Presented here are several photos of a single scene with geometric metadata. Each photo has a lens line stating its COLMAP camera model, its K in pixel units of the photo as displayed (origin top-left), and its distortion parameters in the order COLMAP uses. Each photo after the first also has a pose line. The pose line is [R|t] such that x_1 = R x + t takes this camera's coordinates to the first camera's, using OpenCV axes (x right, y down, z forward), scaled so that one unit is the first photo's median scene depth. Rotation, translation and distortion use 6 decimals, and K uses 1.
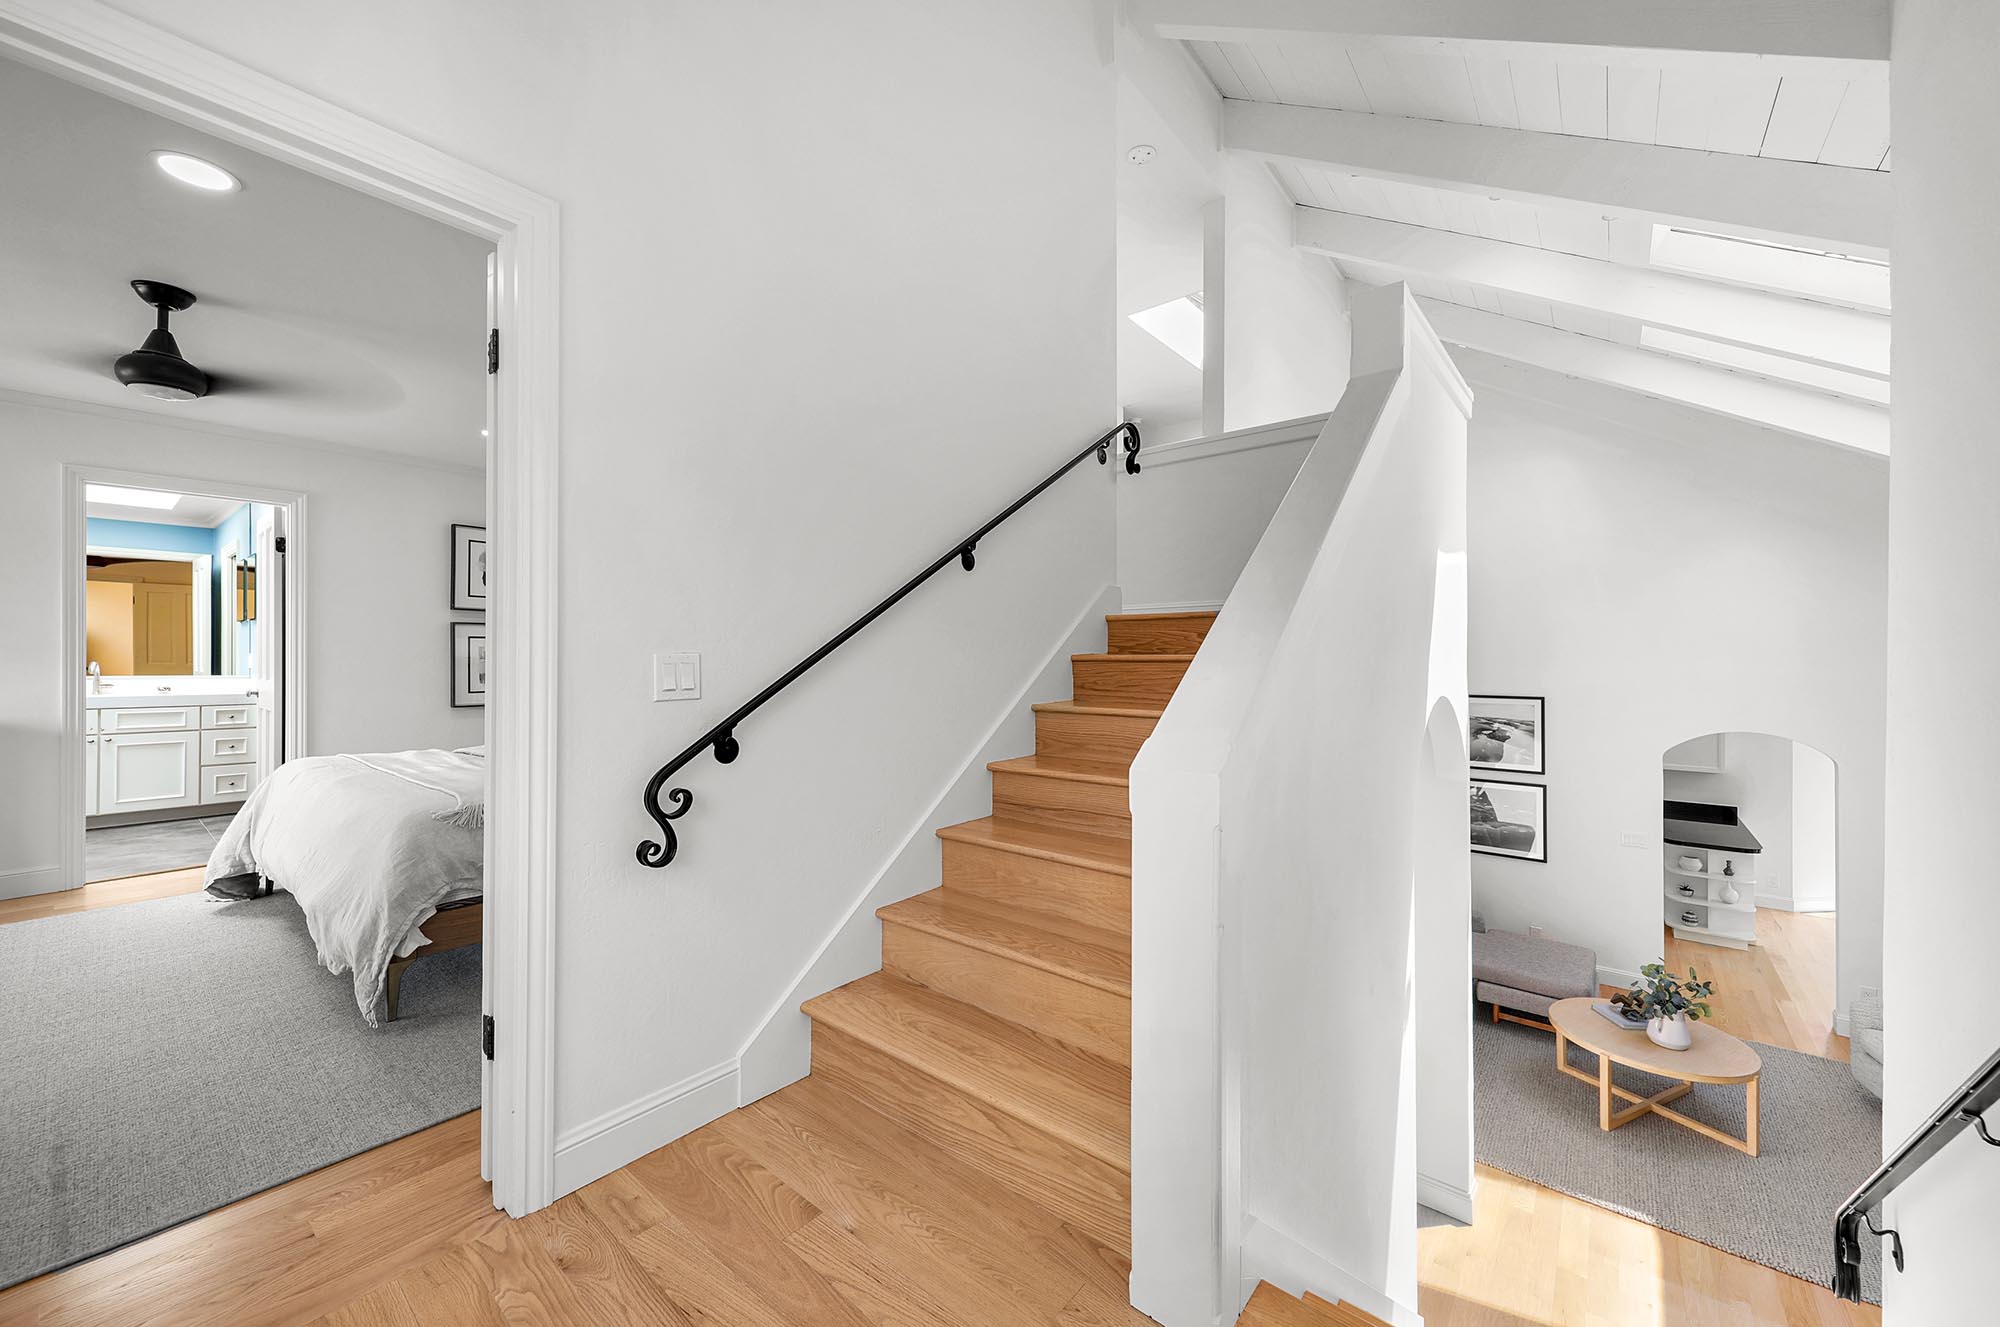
lens RADIAL K [[759.1, 0, 1009.9], [0, 759.1, 658.4], [0, 0, 1]] dist [0.001182, -0.000038]
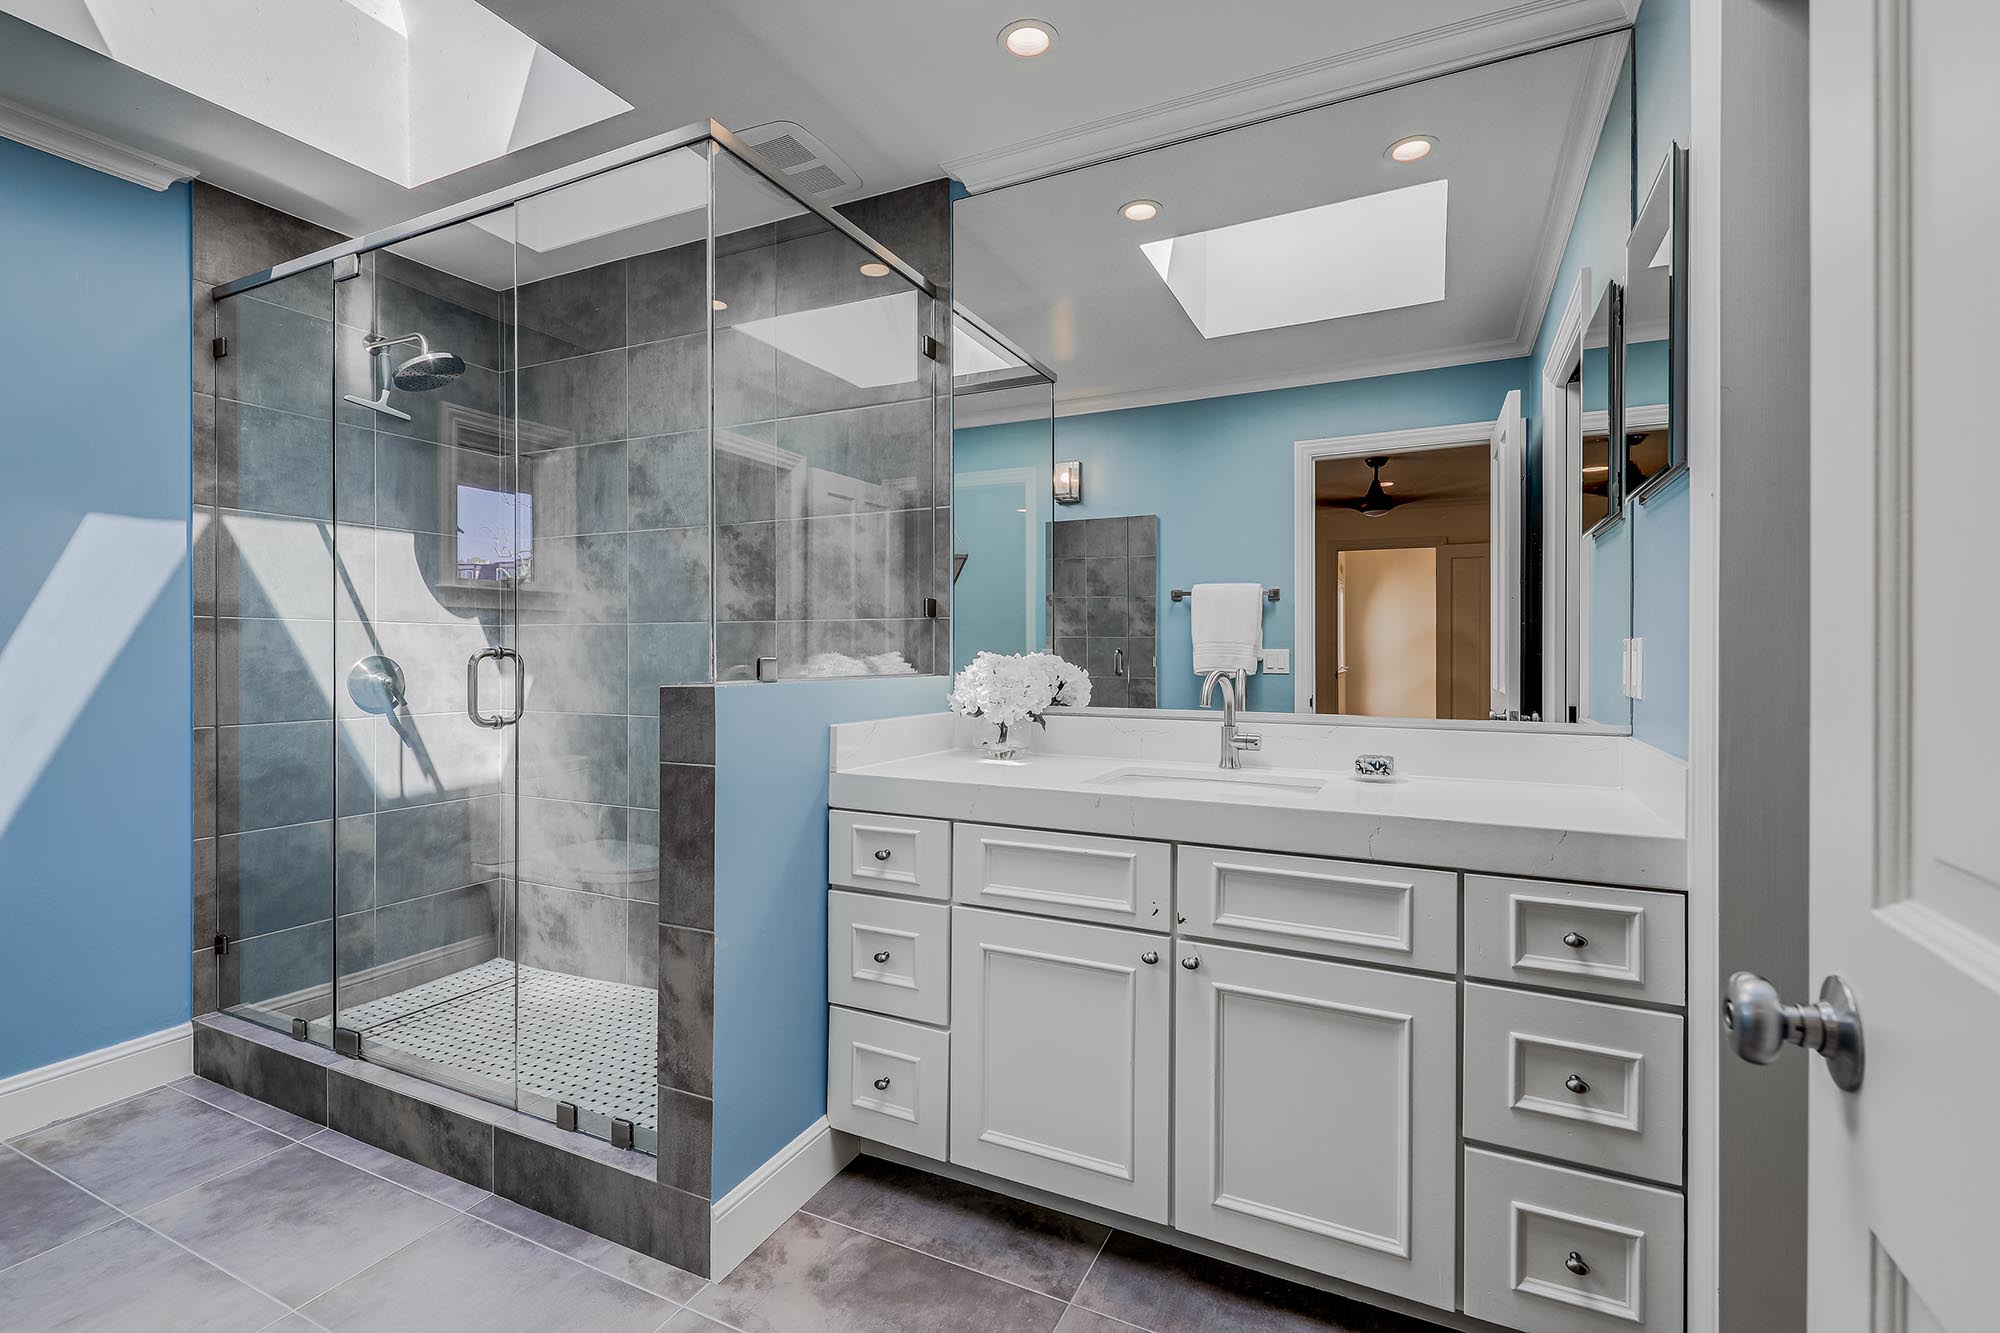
lens RADIAL K [[759.1, 0, 1009.9], [0, 759.1, 661.4], [0, 0, 1]] dist [0.001182, -0.000038]
pose [[0.146474, -0.001112, -0.989214, -0.930125], [0.003953, 0.999992, -0.000539, -0.002243], [0.989207, -0.003832, 0.146477, 0.902416]]
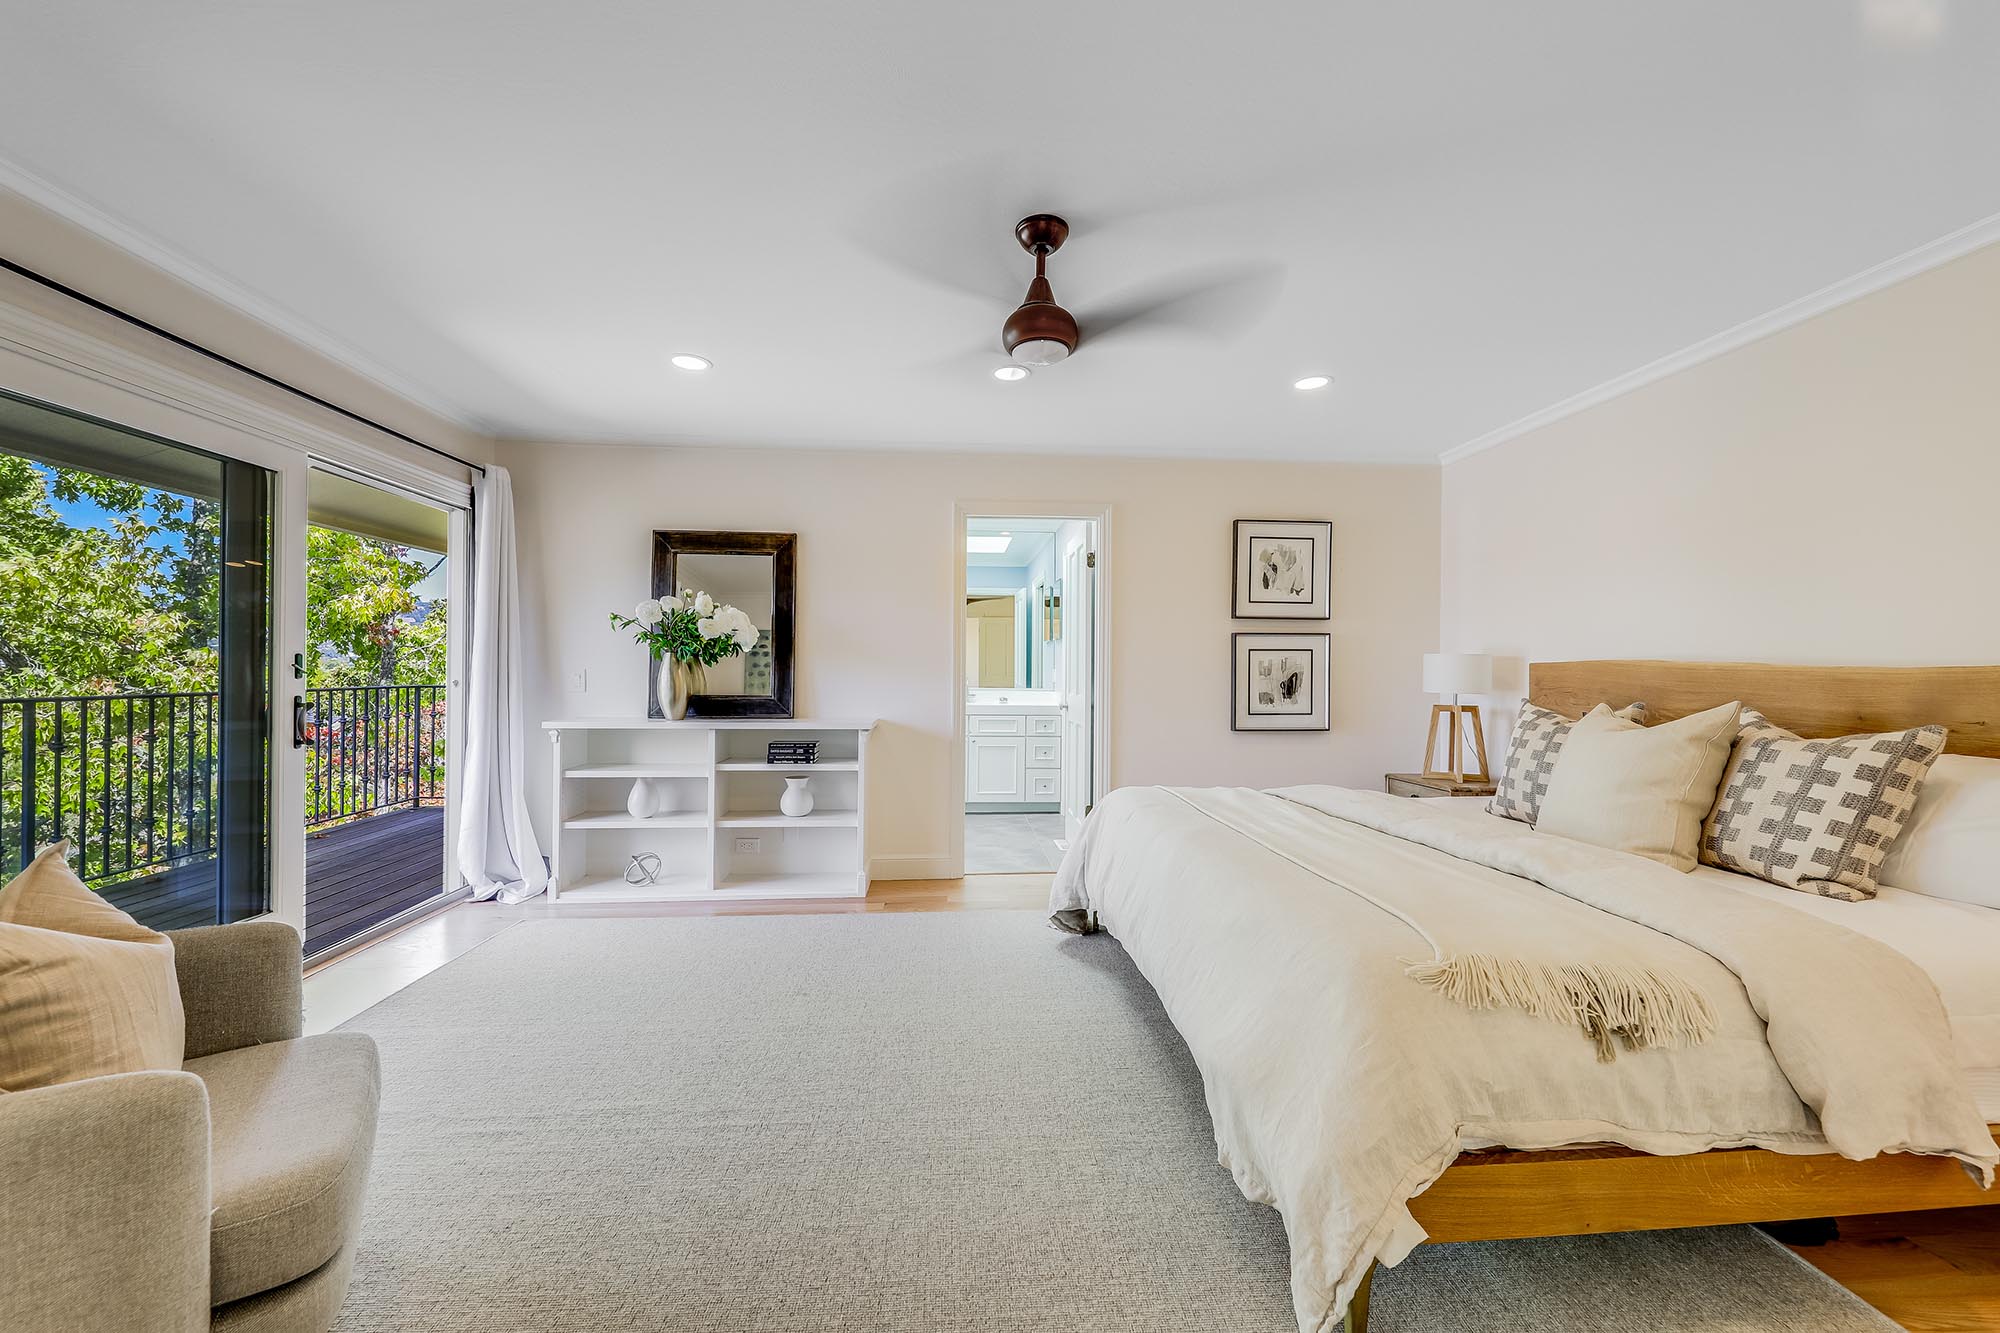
lens RADIAL K [[759.1, 0, 1009.9], [0, 759.1, 661.4], [0, 0, 1]] dist [0.001182, -0.000038]
pose [[0.691385, -0.009059, -0.722429, -0.278547], [-0.003928, 0.999859, -0.016296, 0.000086], [0.722475, 0.014104, 0.691253, 0.209912]]
